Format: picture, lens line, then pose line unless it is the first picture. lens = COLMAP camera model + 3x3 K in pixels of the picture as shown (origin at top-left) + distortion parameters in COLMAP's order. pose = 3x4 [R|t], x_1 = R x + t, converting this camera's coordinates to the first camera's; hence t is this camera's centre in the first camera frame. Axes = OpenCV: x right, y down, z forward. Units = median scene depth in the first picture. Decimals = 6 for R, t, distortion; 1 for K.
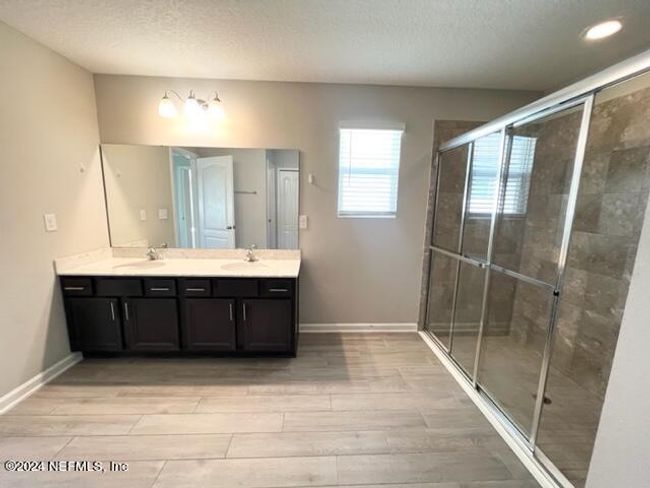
lens RADIAL K [[261.5, 0, 323.6], [0, 261.5, 242.8], [0, 0, 1]] dist [0.001958, 0.000138]
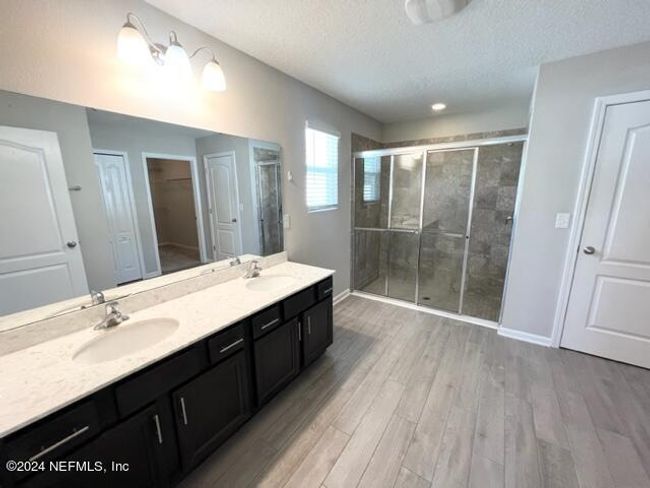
lens RADIAL K [[261.5, 0, 323.2], [0, 261.5, 243.0], [0, 0, 1]] dist [0.001958, 0.000138]
pose [[0.599443, -0.185613, 0.778599, -0.795338], [0.148919, 0.981619, 0.119359, -0.101468], [-0.786442, 0.044399, 0.616066, 0.327946]]
